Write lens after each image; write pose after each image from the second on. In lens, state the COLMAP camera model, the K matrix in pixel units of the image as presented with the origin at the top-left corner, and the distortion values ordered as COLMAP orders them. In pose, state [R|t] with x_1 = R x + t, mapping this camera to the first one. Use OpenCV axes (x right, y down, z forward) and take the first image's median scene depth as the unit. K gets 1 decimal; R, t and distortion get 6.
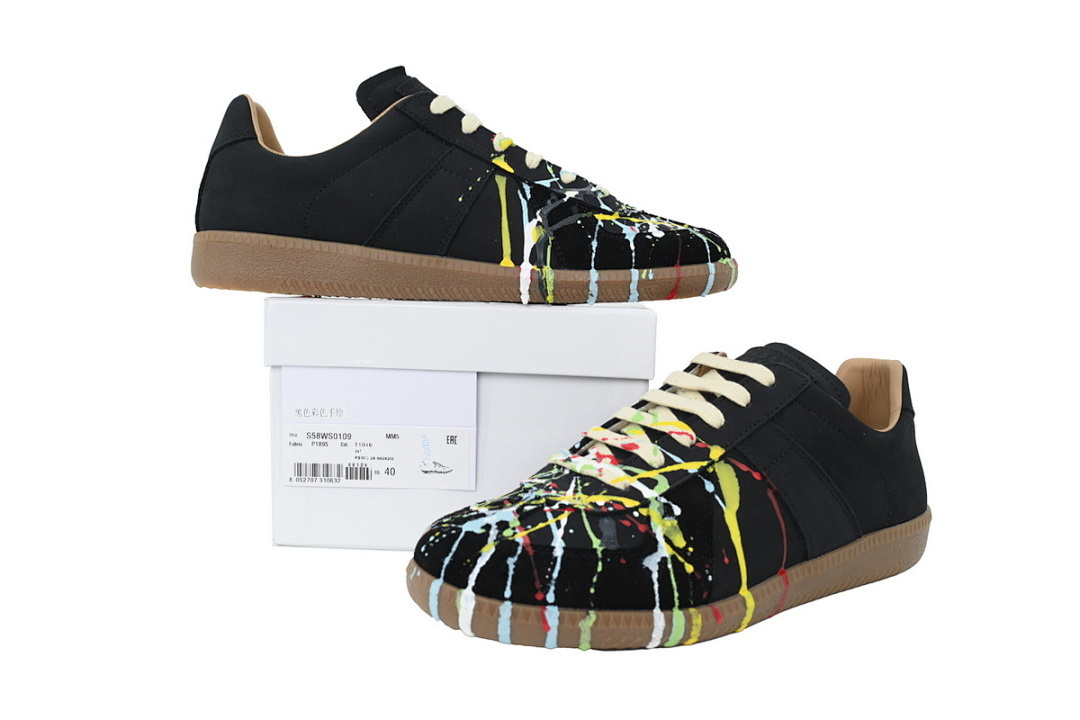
lens RADIAL K [[937.0, 0, 540.0], [0, 937.0, 360.0], [0, 0, 1]] dist [0.000764, 0.003092]
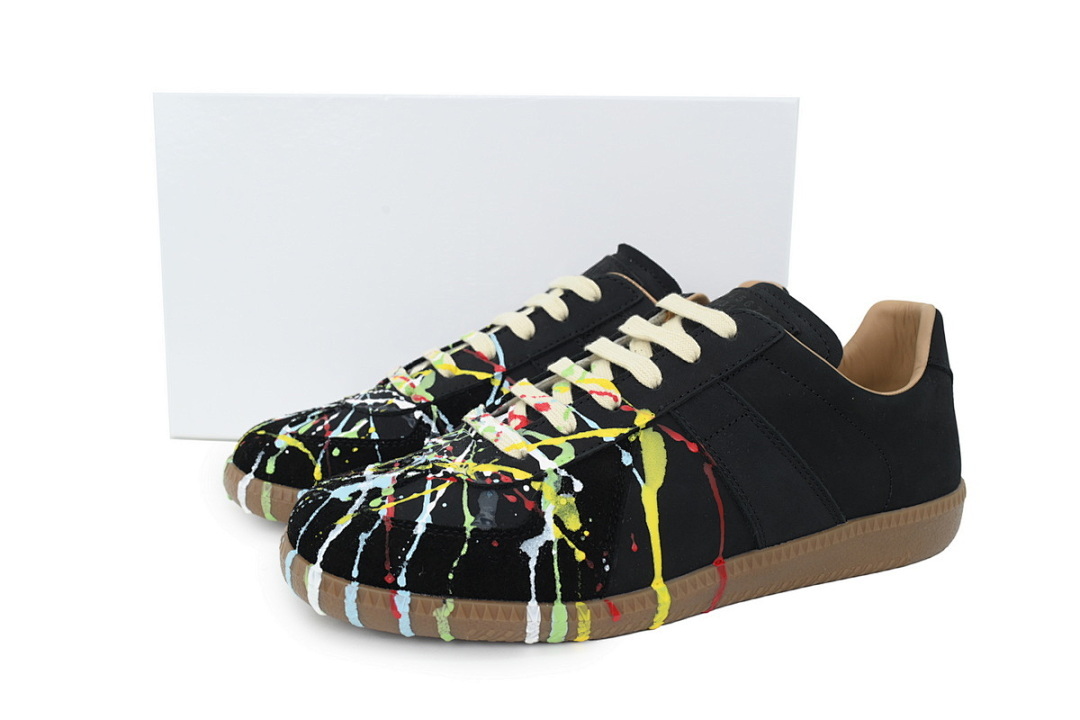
lens RADIAL K [[937.0, 0, 540.0], [0, 937.0, 360.0], [0, 0, 1]] dist [0.000764, 0.003092]
pose [[0.975897, 0.026344, -0.216637, 0.298297], [-0.006405, 0.995717, 0.092230, -0.032146], [0.218139, -0.088620, 0.971886, 0.178136]]
